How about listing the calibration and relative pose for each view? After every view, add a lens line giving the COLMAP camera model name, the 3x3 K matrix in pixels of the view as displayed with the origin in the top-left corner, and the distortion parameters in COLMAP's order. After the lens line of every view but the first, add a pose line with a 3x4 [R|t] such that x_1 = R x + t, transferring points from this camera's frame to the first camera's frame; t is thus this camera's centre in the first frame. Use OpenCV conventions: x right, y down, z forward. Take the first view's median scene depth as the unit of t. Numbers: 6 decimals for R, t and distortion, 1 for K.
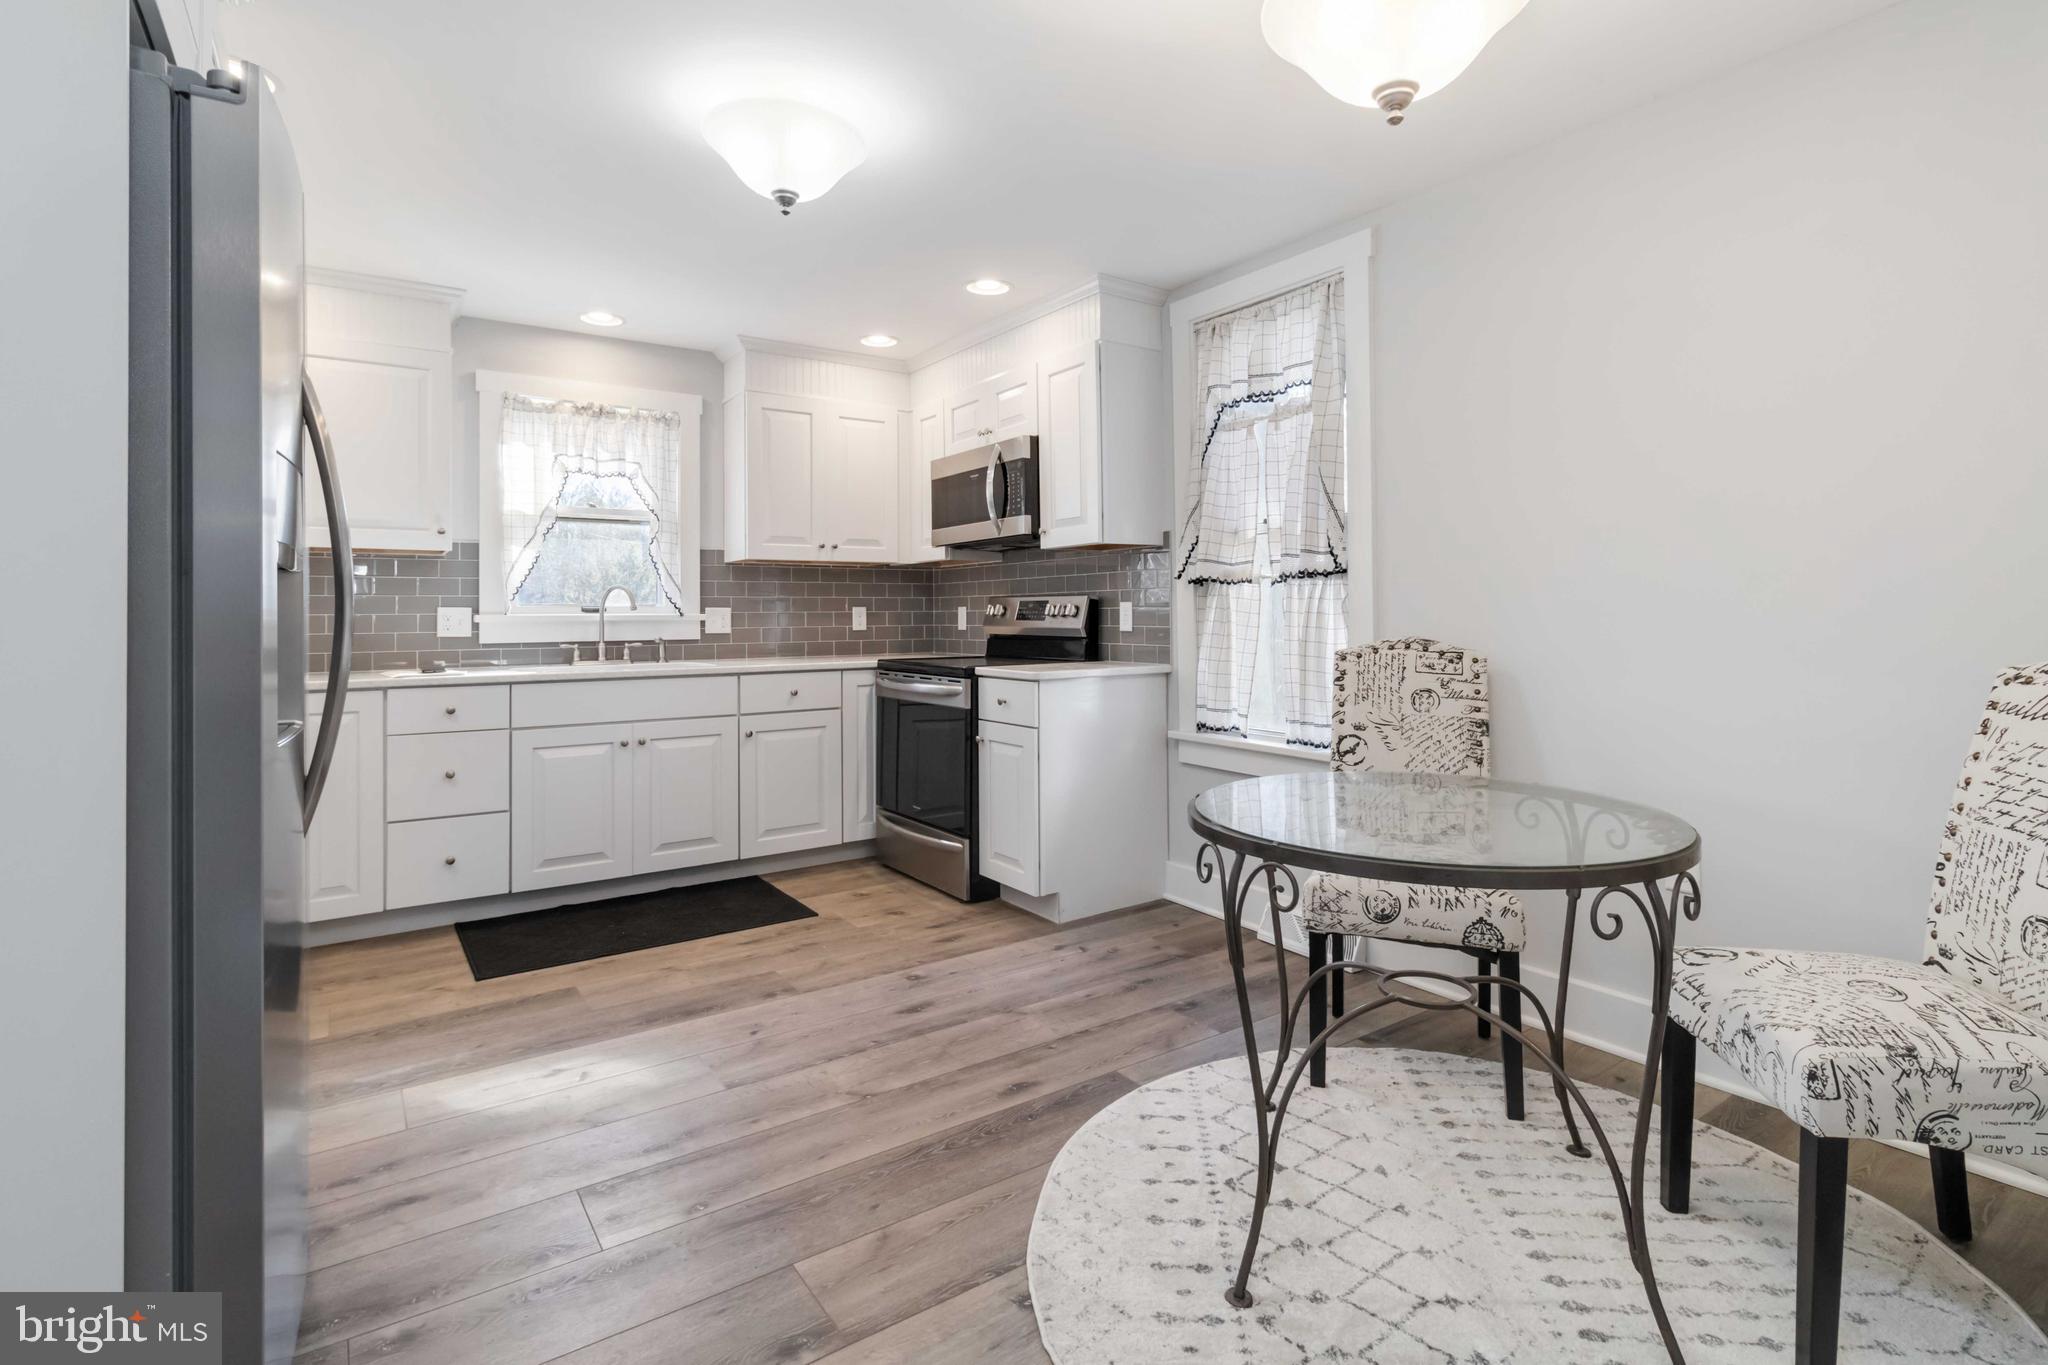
lens RADIAL K [[986.3, 0, 1048.7], [0, 986.3, 612.4], [0, 0, 1]] dist [0.003250, -0.000050]
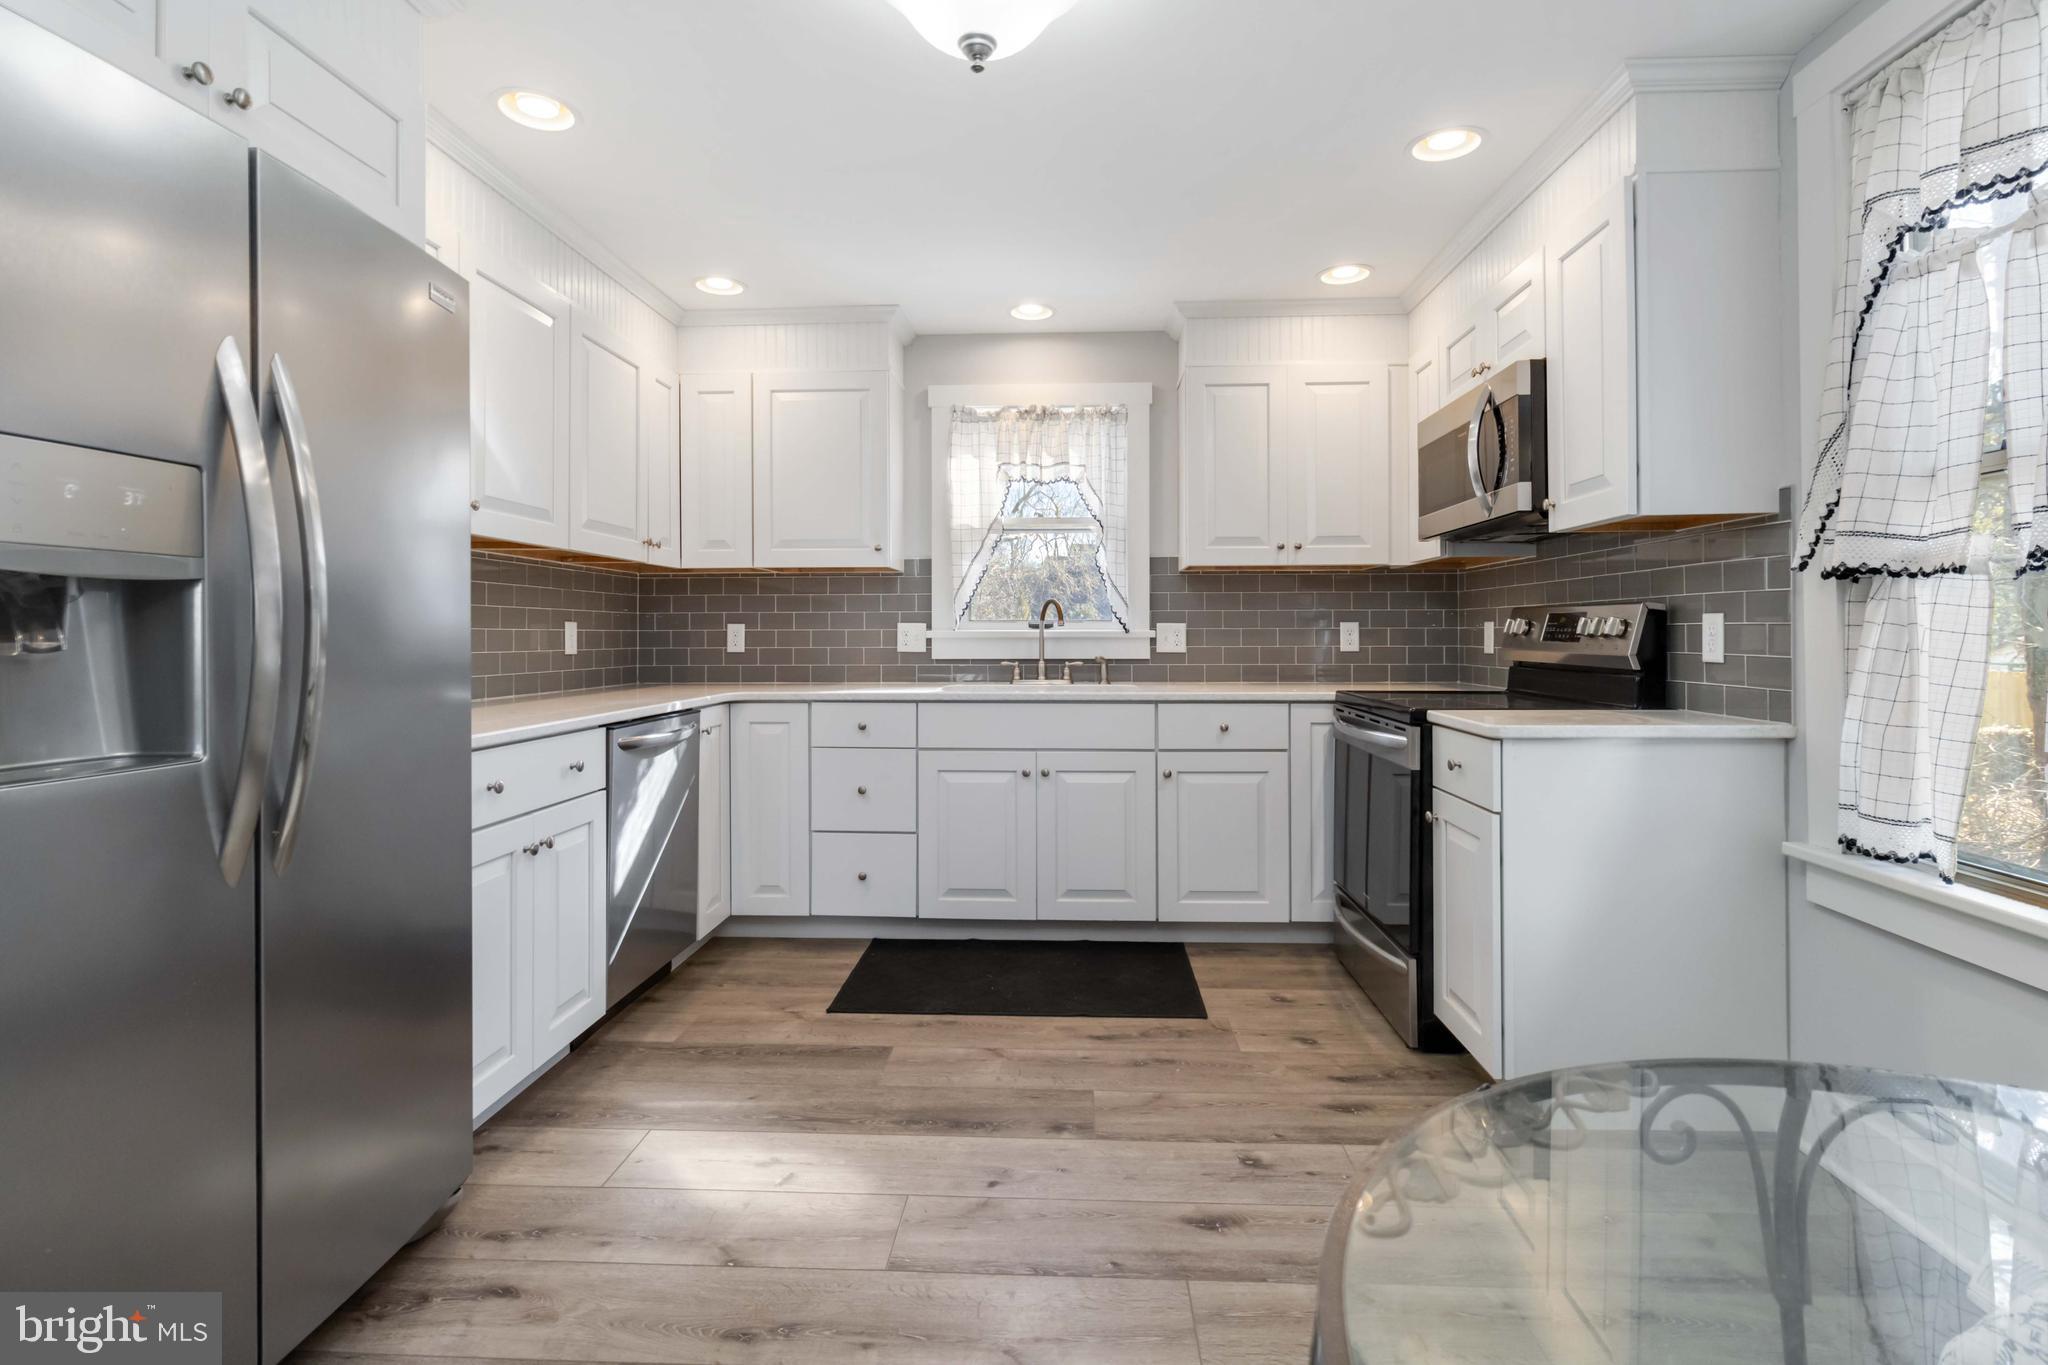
lens RADIAL K [[986.3, 0, 1029.0], [0, 986.3, 636.4], [0, 0, 1]] dist [0.003250, -0.000050]
pose [[0.785874, 0.007734, -0.618338, 0.129888], [-0.002293, 0.999951, 0.009594, -0.001508], [0.618382, -0.006122, 0.785854, 0.290941]]
